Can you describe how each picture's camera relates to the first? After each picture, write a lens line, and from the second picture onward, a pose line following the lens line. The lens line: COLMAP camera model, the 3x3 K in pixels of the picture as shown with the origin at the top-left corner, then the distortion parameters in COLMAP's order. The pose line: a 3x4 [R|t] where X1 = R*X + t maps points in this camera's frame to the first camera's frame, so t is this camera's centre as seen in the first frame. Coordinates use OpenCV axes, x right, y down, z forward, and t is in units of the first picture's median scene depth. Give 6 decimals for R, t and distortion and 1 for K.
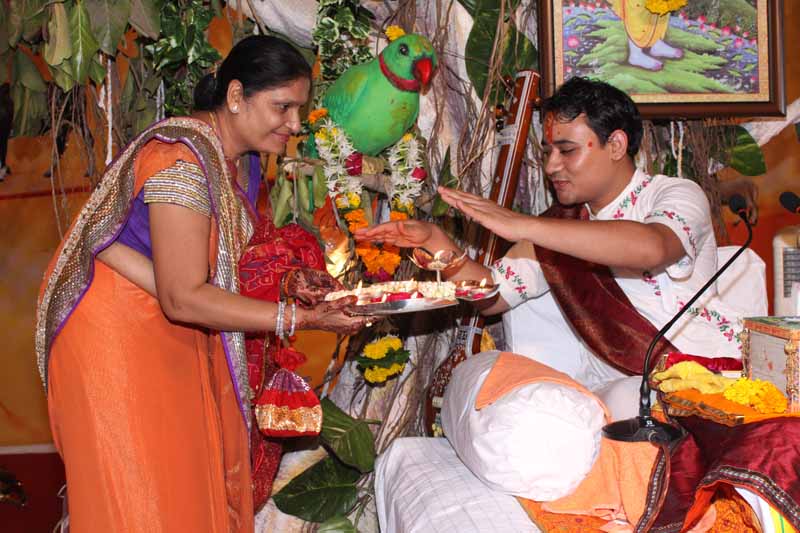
lens RADIAL K [[1064.0, 0, 400.0], [0, 1064.0, 267.6], [0, 0, 1]] dist [-0.040198, 0.000000]
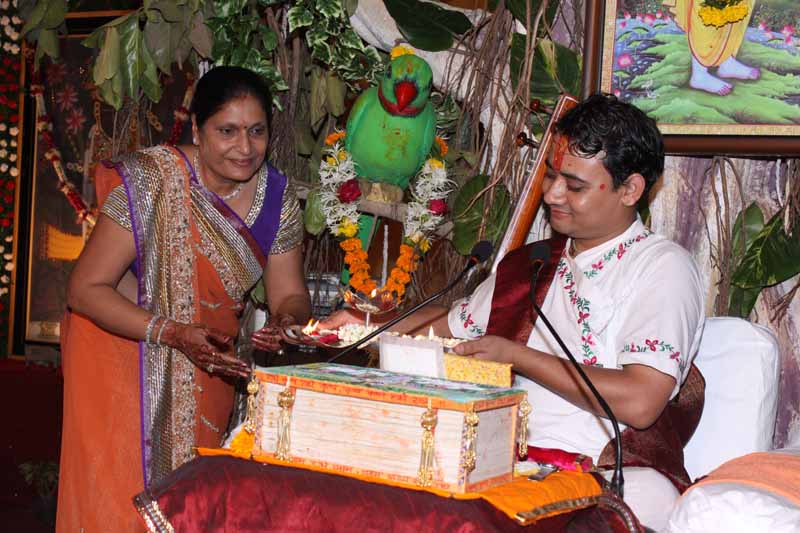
lens RADIAL K [[1391.6, 0, 401.8], [0, 1391.6, 264.5], [0, 0, 1]] dist [0.011687, 0.000000]
pose [[0.827983, 0.078830, -0.555185, 0.636280], [-0.104848, 0.994372, -0.015177, -0.016521], [0.550865, 0.070777, 0.831588, -0.003289]]
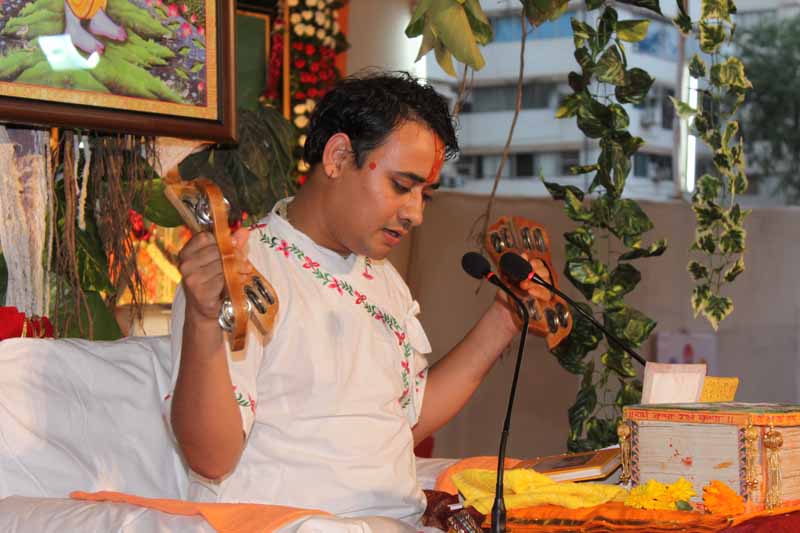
lens RADIAL K [[1936.4, 0, 400.0], [0, 1936.4, 266.7], [0, 0, 1]] dist [0.126425, 0.000000]
pose [[0.659262, 0.038896, 0.750906, -0.521315], [0.011260, 0.998038, -0.061583, 0.017082], [-0.751829, 0.049055, 0.657531, 0.087865]]
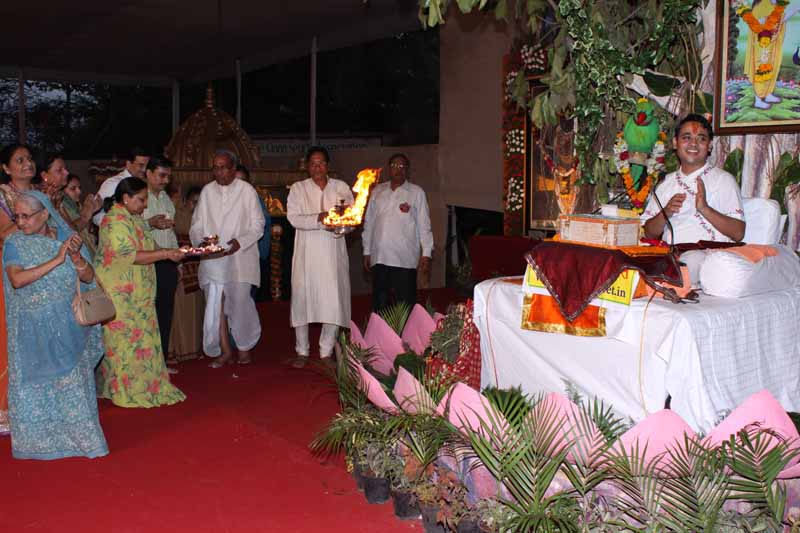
lens RADIAL K [[776.6, 0, 400.9], [0, 776.6, 264.7], [0, 0, 1]] dist [-0.058234, 0.000000]
pose [[0.506024, 0.125651, -0.853318, 1.163698], [-0.060294, 0.992065, 0.110327, -0.011403], [0.860409, -0.004378, 0.509585, -0.337480]]
